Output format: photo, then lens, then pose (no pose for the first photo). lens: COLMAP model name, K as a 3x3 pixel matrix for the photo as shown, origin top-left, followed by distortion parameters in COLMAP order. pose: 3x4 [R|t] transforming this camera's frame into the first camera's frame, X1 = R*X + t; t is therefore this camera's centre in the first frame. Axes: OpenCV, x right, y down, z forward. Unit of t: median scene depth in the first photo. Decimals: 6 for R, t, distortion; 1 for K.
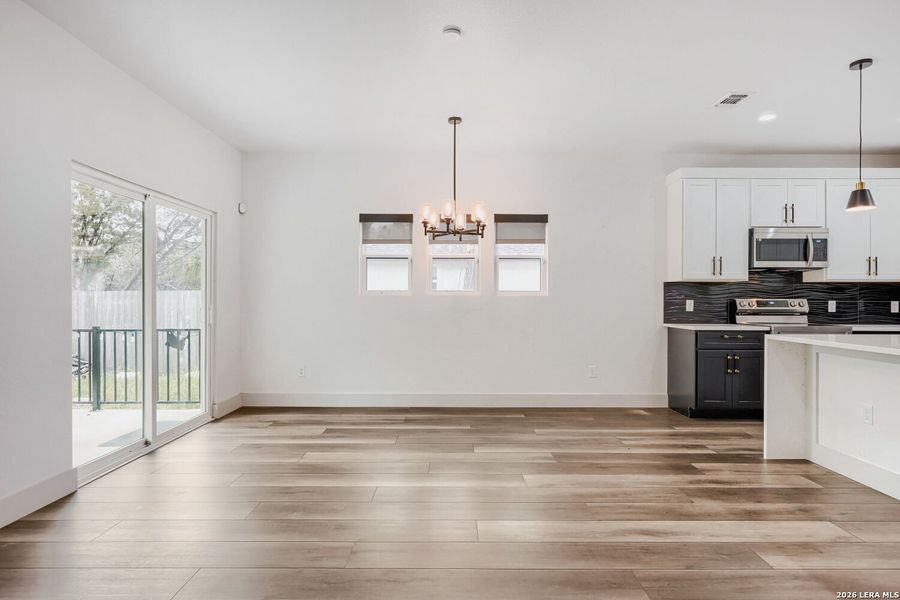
lens RADIAL K [[510.4, 0, 458.8], [0, 510.4, 302.8], [0, 0, 1]] dist [-0.013233, -0.001289]
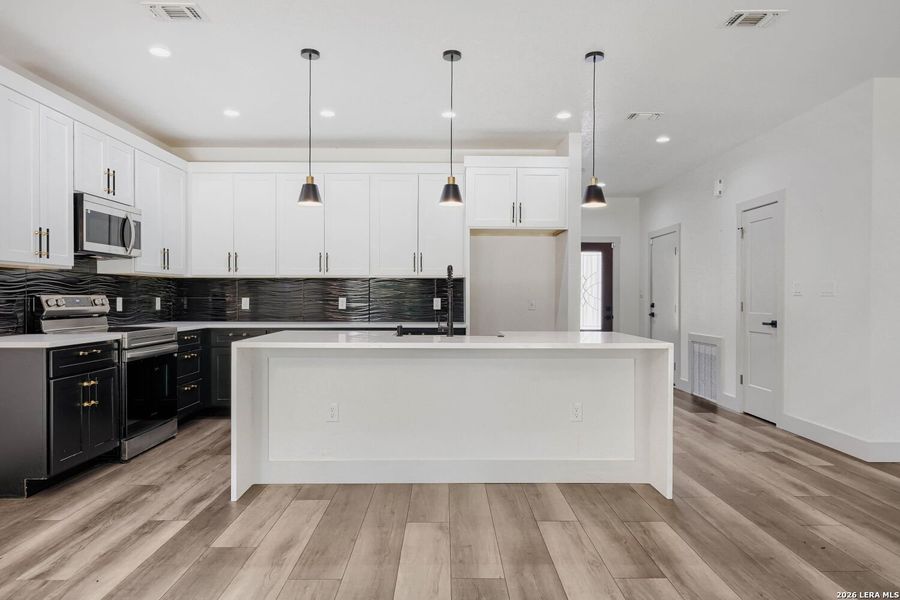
lens RADIAL K [[595.9, 0, 432.3], [0, 595.9, 293.5], [0, 0, 1]] dist [0.019672, -0.004088]
pose [[0.012765, 0.001118, 0.999918, -0.229863], [0.006839, 0.999976, -0.001205, -0.005945], [-0.999895, 0.006854, 0.012757, 0.502936]]
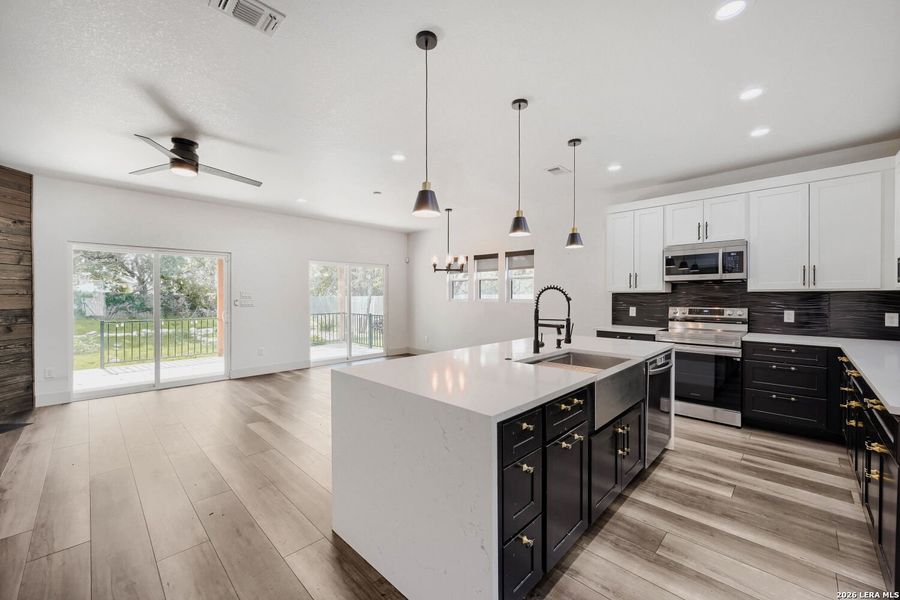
lens RADIAL K [[361.2, 0, 424.9], [0, 361.2, 301.0], [0, 0, 1]] dist [0.003437, 0.000174]
pose [[0.673516, 0.005834, -0.739149, 0.811841], [-0.002263, 0.999980, 0.005831, -0.026221], [0.739169, -0.002255, 0.673516, 0.021658]]
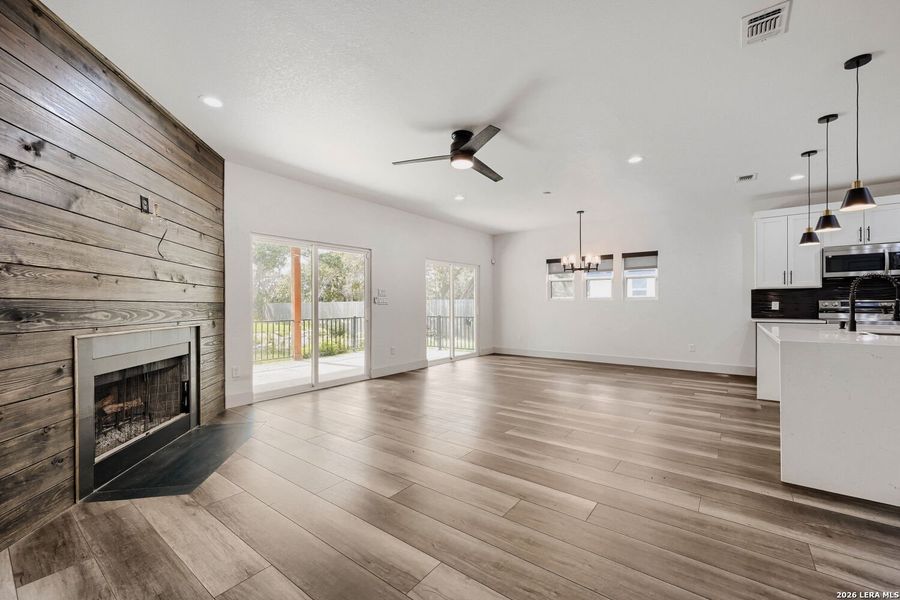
lens RADIAL K [[374.7, 0, 418.8], [0, 374.7, 303.7], [0, 0, 1]] dist [-0.001638, -0.000080]
pose [[0.758342, -0.006433, -0.651825, 0.402713], [0.000014, 0.999951, -0.009853, 0.010592], [0.651857, 0.007463, 0.758305, -0.451120]]
